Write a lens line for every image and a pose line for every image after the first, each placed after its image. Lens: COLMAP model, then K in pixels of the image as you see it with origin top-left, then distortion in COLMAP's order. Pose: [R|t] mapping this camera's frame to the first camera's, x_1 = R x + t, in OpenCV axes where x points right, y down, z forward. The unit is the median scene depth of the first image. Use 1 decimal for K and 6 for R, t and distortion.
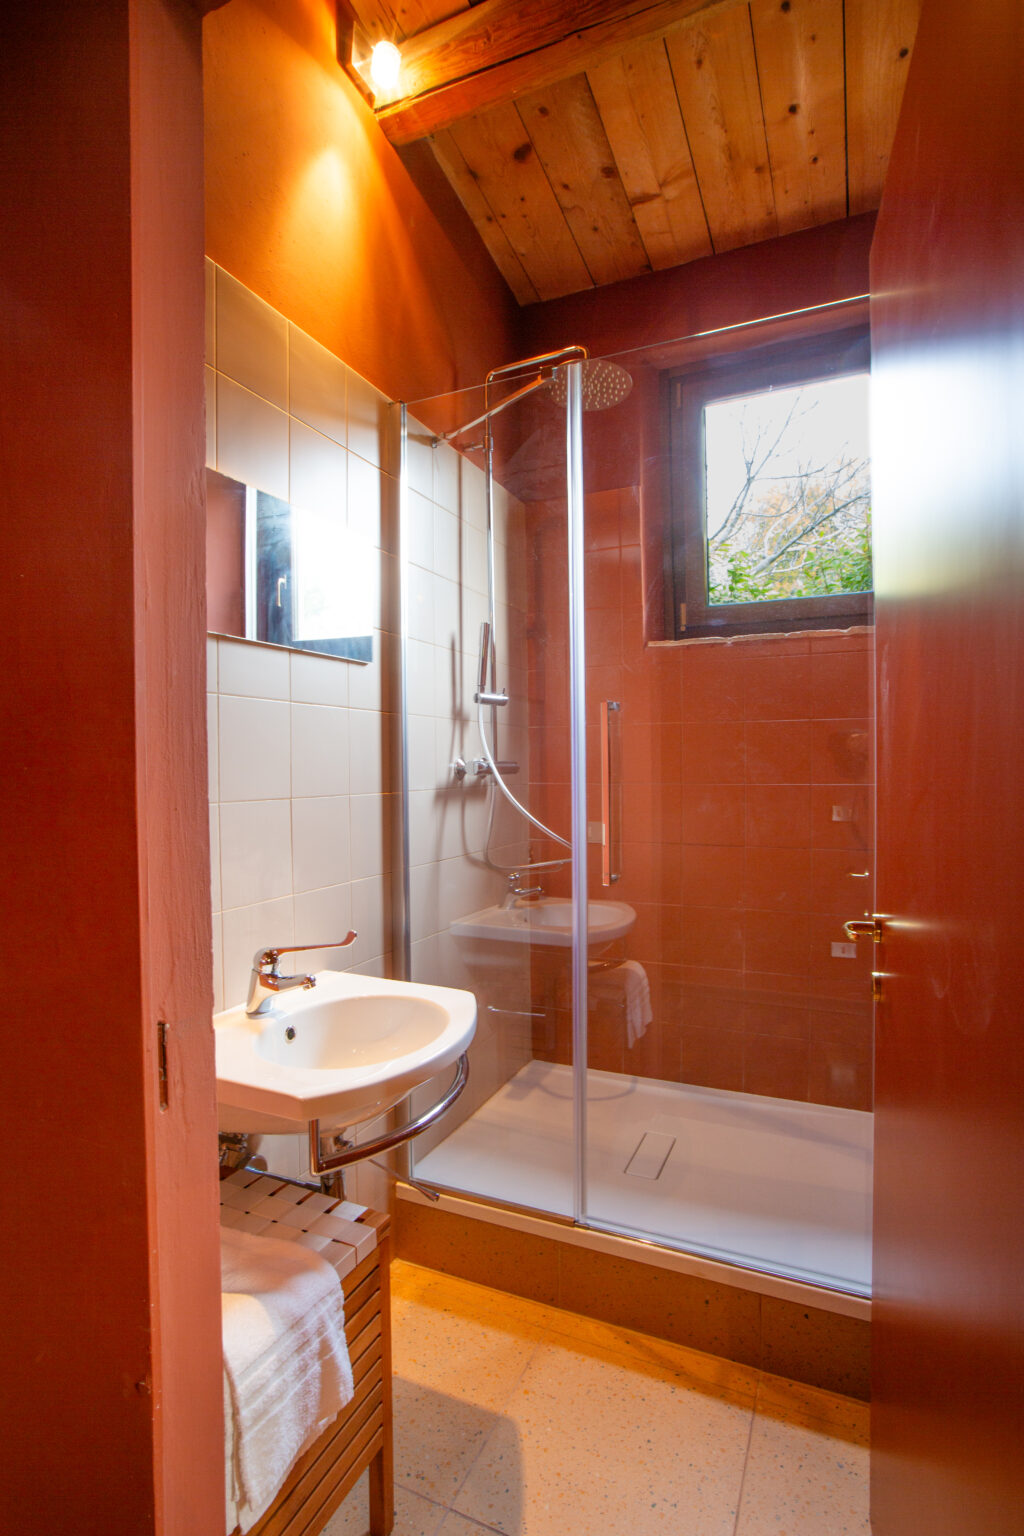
lens RADIAL K [[803.4, 0, 512.0], [0, 803.4, 768.0], [0, 0, 1]] dist [0.035116, 0.000817]
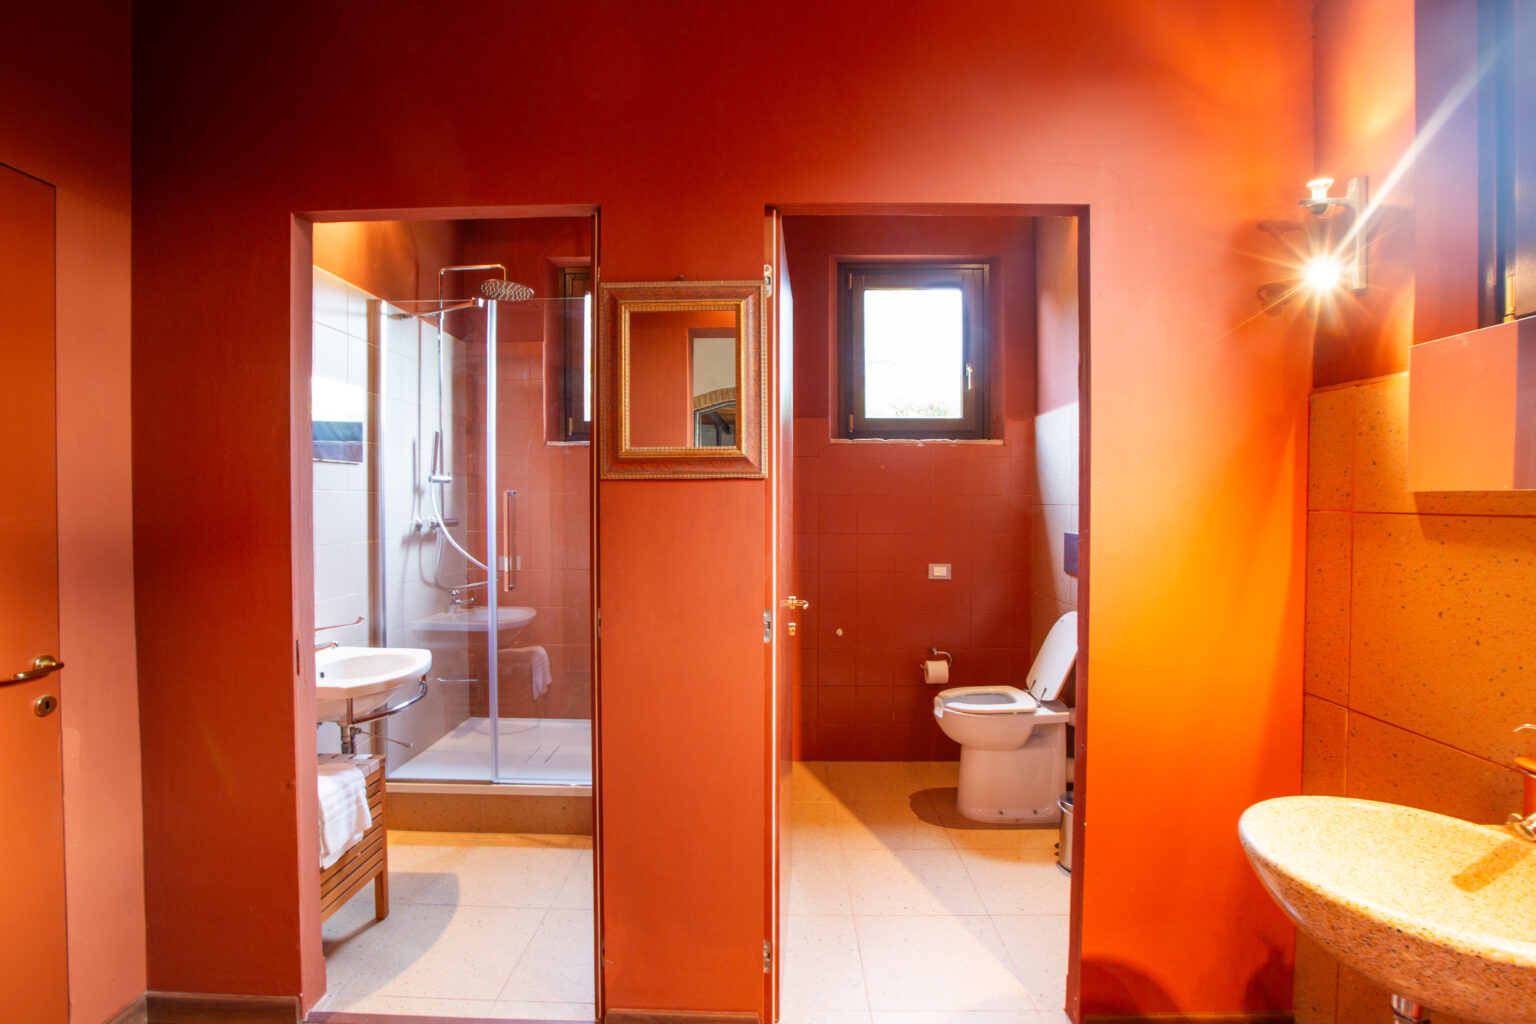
lens RADIAL K [[752.4, 0, 768.0], [0, 752.4, 512.0], [0, 0, 1]] dist [-0.044651, 0.000458]
pose [[0.926177, 0.004238, 0.377064, 0.019211], [-0.008536, 0.999916, 0.009728, -0.043164], [-0.376991, -0.012228, 0.926136, -0.613375]]
